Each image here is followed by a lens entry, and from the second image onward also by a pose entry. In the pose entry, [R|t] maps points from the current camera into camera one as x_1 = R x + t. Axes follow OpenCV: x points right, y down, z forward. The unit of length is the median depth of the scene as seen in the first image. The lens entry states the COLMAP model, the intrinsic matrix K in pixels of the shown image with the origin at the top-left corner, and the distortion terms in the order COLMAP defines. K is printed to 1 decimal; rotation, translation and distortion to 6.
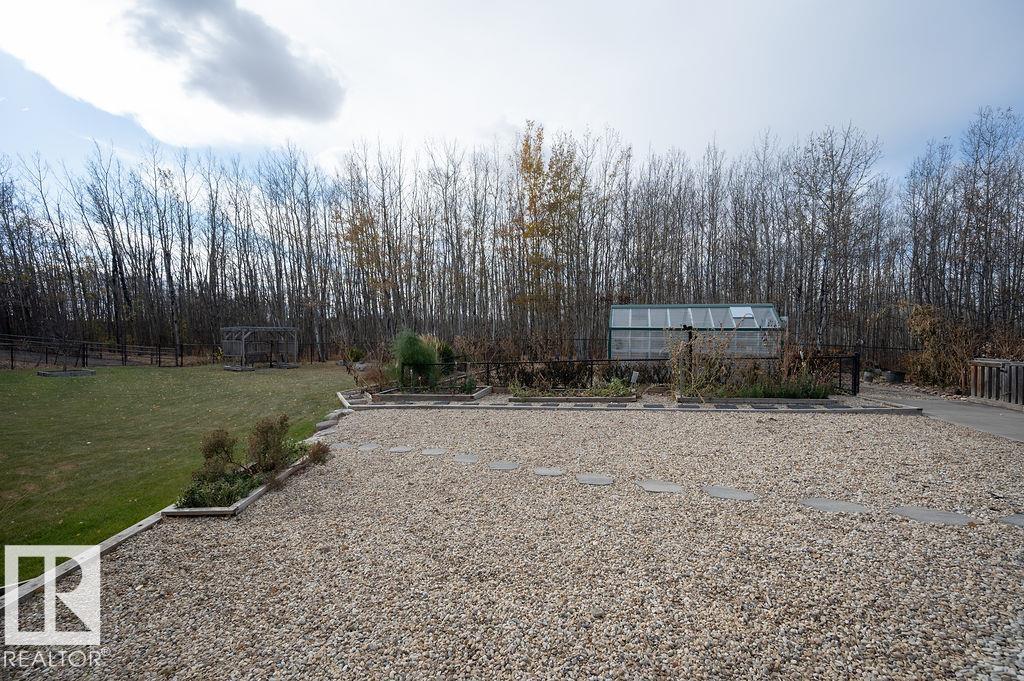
lens RADIAL K [[391.3, 0, 509.8], [0, 391.3, 343.8], [0, 0, 1]] dist [-0.001036, -0.000039]
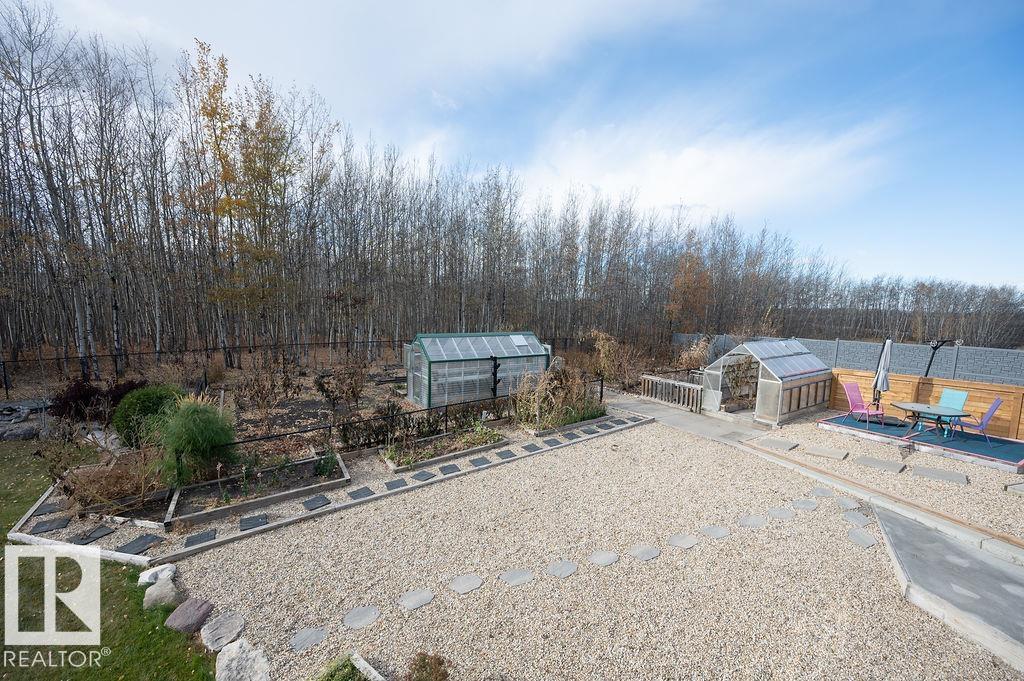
lens RADIAL K [[400.5, 0, 507.1], [0, 400.5, 343.5], [0, 0, 1]] dist [-0.003599, -0.000281]
pose [[0.669173, -0.067765, 0.740011, -0.647248], [0.008874, 0.996491, 0.083228, -0.296301], [-0.743054, -0.049127, 0.667426, 0.277243]]
